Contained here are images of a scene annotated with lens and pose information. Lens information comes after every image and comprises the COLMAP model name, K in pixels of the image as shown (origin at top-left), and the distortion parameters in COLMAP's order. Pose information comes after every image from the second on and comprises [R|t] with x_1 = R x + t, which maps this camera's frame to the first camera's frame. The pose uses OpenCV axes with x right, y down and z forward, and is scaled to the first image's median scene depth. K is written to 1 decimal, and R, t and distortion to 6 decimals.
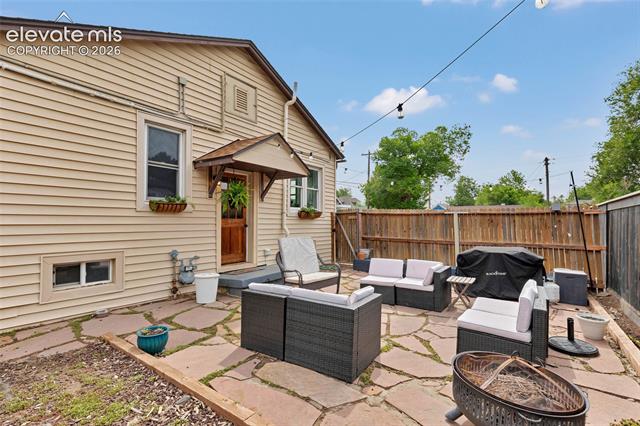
lens RADIAL K [[292.8, 0, 321.9], [0, 292.8, 216.2], [0, 0, 1]] dist [0.014140, -0.003074]
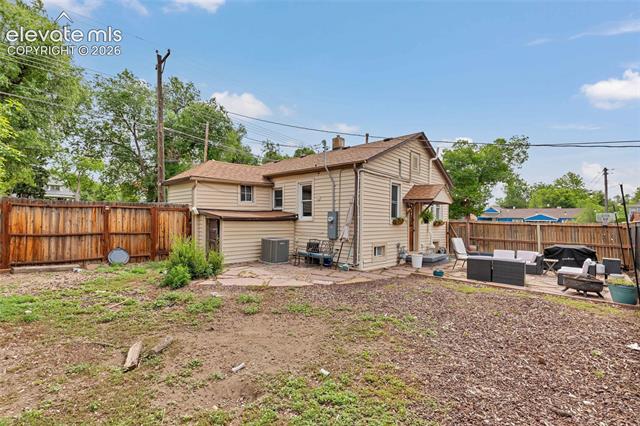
lens RADIAL K [[292.8, 0, 318.1], [0, 292.8, 215.0], [0, 0, 1]] dist [0.014140, -0.003074]
pose [[0.992092, 0.009187, -0.125173, -0.488393], [-0.008966, 0.999957, 0.002334, -0.049695], [0.125189, -0.001193, 0.992132, -0.689590]]
